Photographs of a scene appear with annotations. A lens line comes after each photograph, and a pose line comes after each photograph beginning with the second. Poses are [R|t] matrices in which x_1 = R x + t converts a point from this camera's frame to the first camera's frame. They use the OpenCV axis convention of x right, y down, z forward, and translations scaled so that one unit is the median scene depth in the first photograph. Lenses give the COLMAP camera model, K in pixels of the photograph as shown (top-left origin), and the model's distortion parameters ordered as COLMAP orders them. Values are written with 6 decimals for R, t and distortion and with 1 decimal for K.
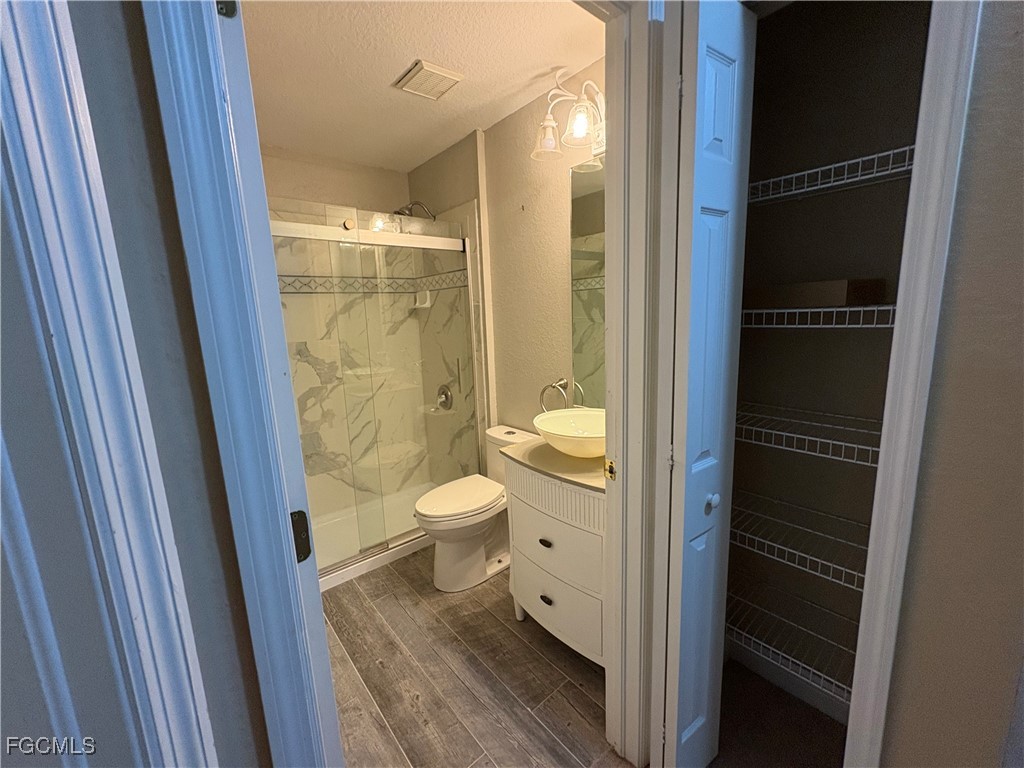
lens RADIAL K [[408.0, 0, 510.9], [0, 408.0, 384.5], [0, 0, 1]] dist [-0.000787, 0.000877]
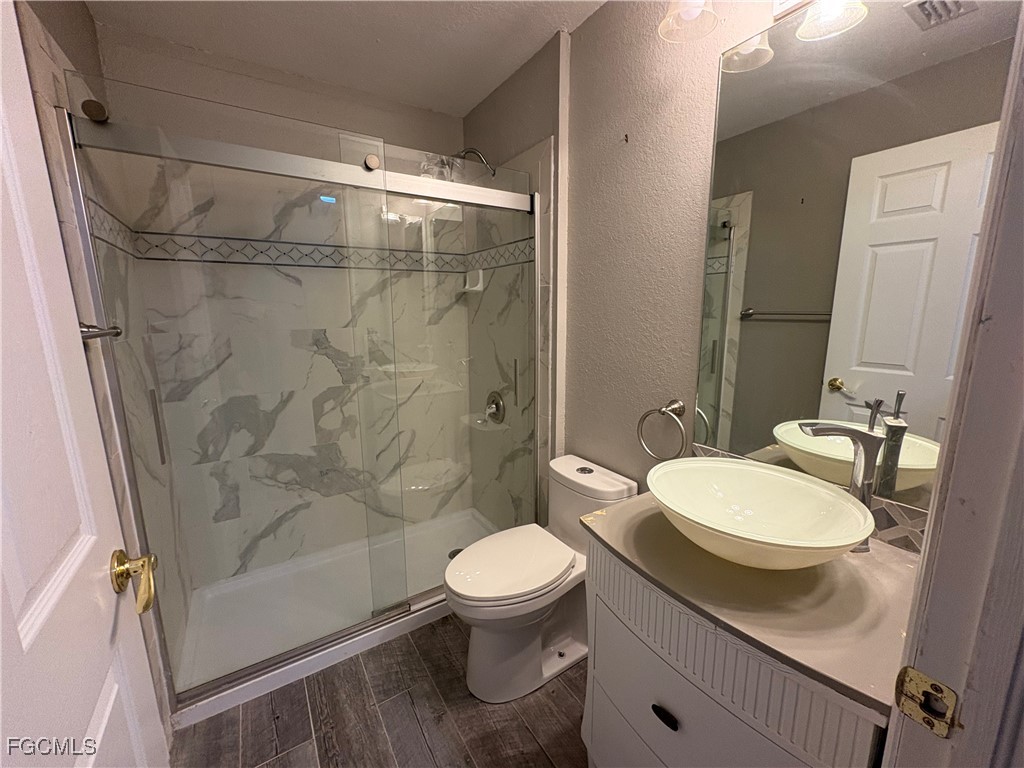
lens RADIAL K [[408.0, 0, 511.9], [0, 408.0, 383.3], [0, 0, 1]] dist [-0.000787, 0.000877]
pose [[0.991232, 0.051990, -0.121478, -0.044915], [-0.050871, 0.998630, 0.012295, -0.029520], [0.121951, -0.006008, 0.992518, 0.269162]]
